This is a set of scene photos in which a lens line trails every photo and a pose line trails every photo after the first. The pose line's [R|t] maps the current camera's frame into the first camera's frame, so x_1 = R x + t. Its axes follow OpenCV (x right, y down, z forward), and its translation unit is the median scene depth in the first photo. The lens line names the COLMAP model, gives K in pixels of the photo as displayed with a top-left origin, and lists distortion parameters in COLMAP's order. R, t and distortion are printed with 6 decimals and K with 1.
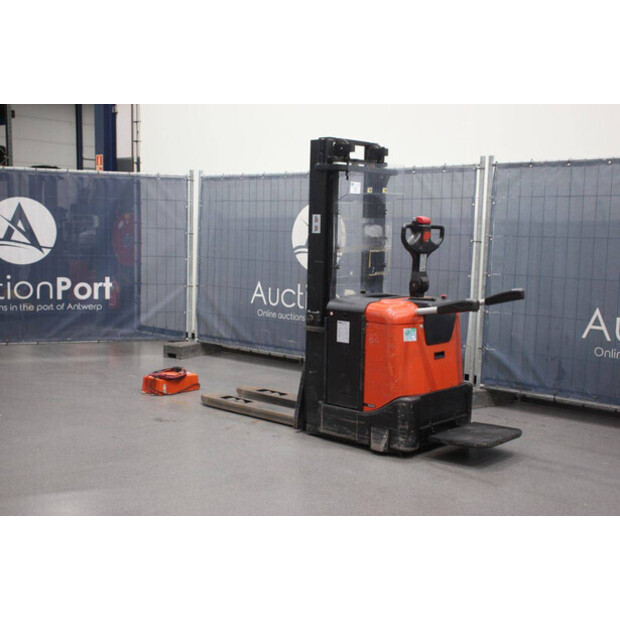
lens RADIAL K [[811.6, 0, 310.0], [0, 811.6, 310.0], [0, 0, 1]] dist [0.020009, 0.045671]
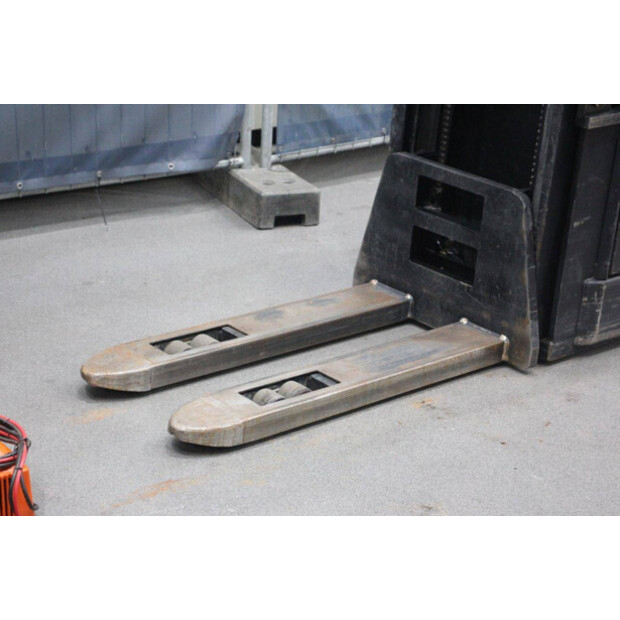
lens RADIAL K [[1440.7, 0, 310.0], [0, 1440.7, 310.0], [0, 0, 1]] dist [0.329010, 0.012860]
pose [[0.121944, -0.369286, 0.921280, -0.721607], [0.033130, 0.929205, 0.368077, -0.163416], [-0.991984, -0.014363, 0.125546, 1.031284]]
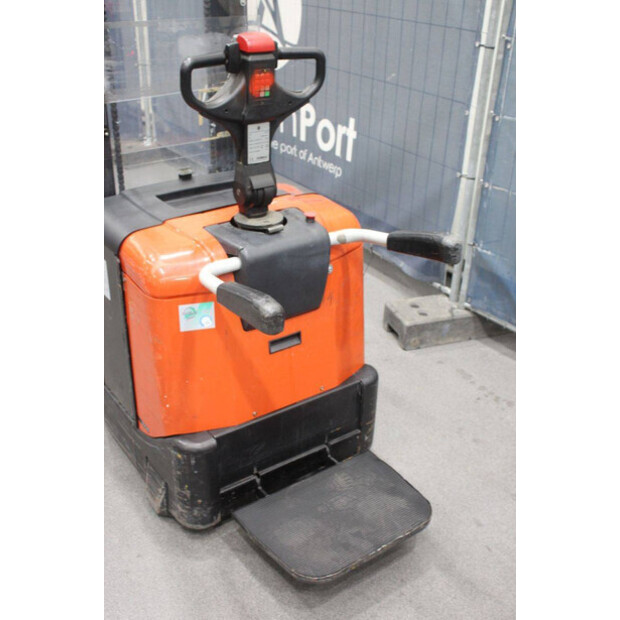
lens RADIAL K [[722.9, 0, 310.0], [0, 722.9, 310.0], [0, 0, 1]] dist [-0.017710, 0.005711]
pose [[0.975158, 0.103793, -0.195688, 0.240835], [-0.023854, 0.927496, 0.373071, -0.115350], [0.220222, -0.359135, 0.906931, 0.586693]]
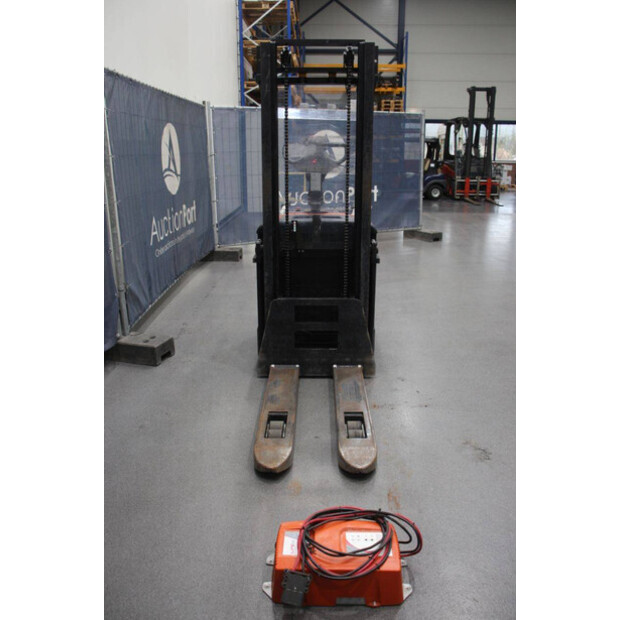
lens RADIAL K [[546.5, 0, 309.5], [0, 546.5, 299.6], [0, 0, 1]] dist [-0.052652, 0.001393]
pose [[-0.649691, -0.217283, 0.728485, -0.405664], [0.065835, 0.938600, 0.338668, -0.148541], [-0.757343, 0.267989, -0.595495, 1.418086]]
